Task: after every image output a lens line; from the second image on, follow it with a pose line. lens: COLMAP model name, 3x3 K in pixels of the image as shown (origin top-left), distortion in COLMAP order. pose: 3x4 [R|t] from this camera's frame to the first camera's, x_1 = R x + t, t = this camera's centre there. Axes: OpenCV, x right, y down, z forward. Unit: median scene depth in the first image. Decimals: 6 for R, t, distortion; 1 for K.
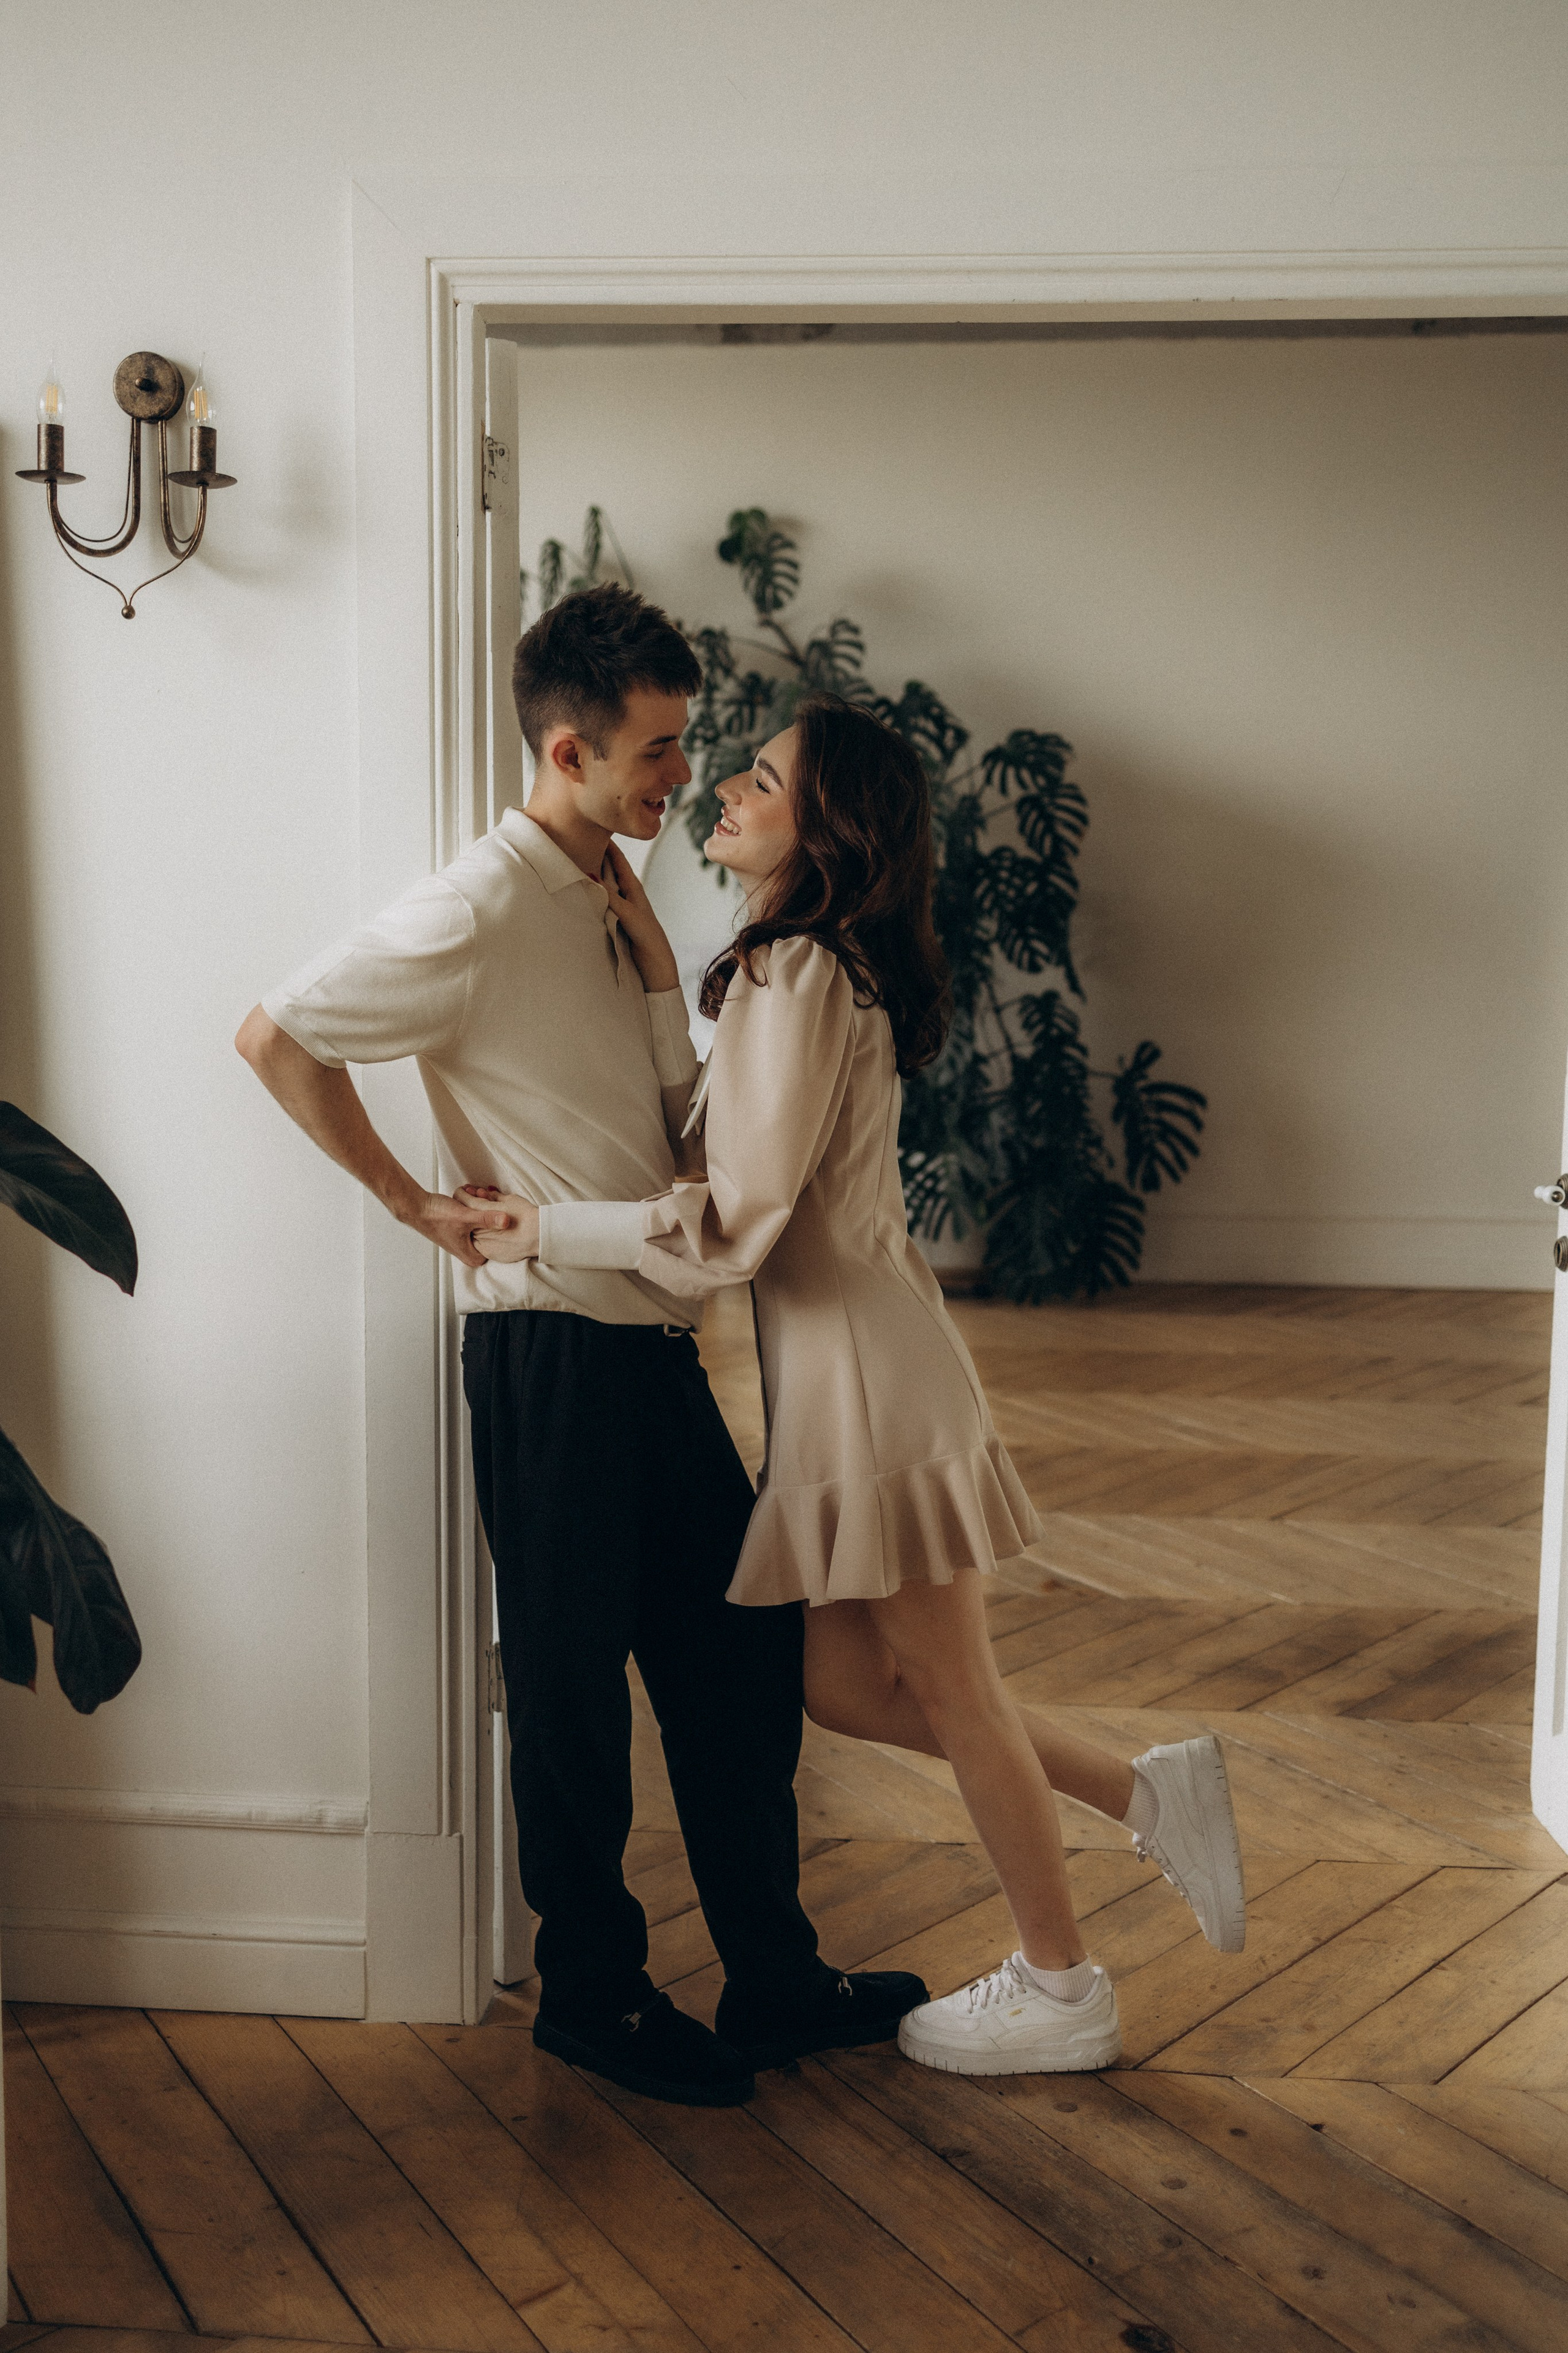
lens RADIAL K [[2393.4, 0, 784.0], [0, 2393.4, 1176.5], [0, 0, 1]] dist [0.004799, 0.000372]
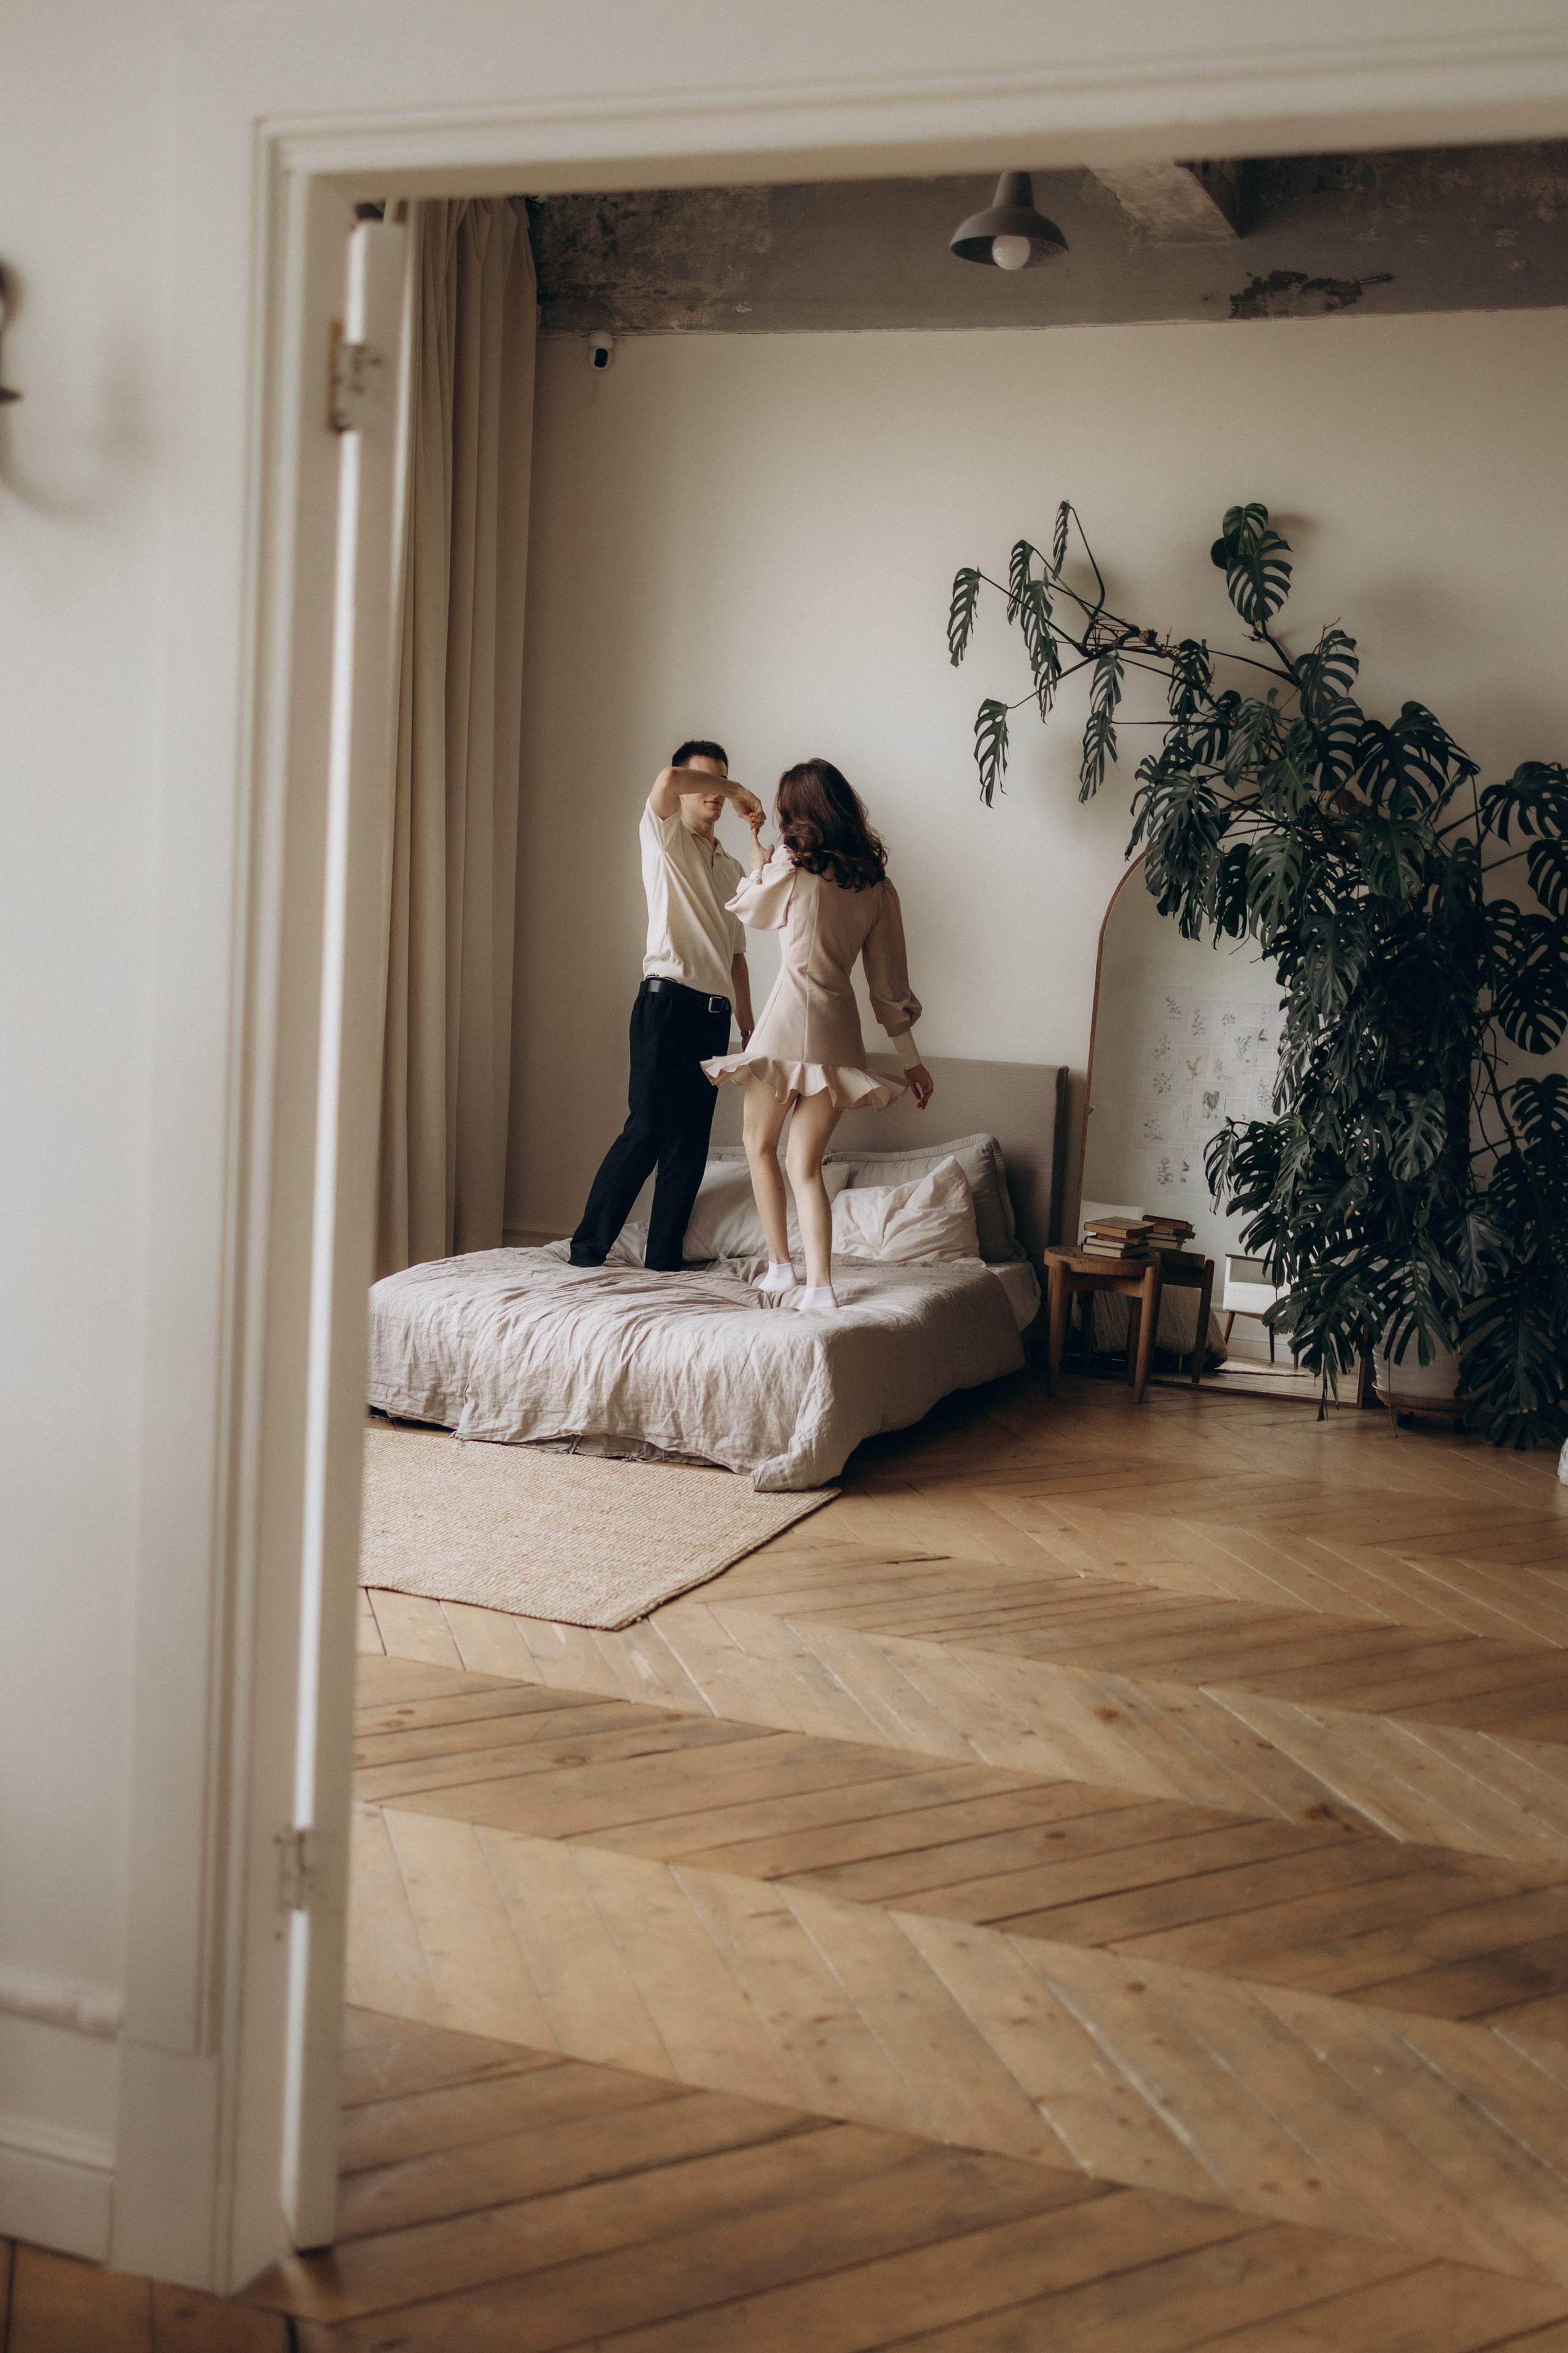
lens RADIAL K [[2527.3, 0, 784.0], [0, 2527.3, 1176.5], [0, 0, 1]] dist [0.002997, -0.010997]
pose [[0.959213, 0.067693, -0.274461, 0.097675], [-0.074743, 0.997086, -0.015297, -0.008911], [0.272626, 0.035187, 0.961477, 0.082057]]
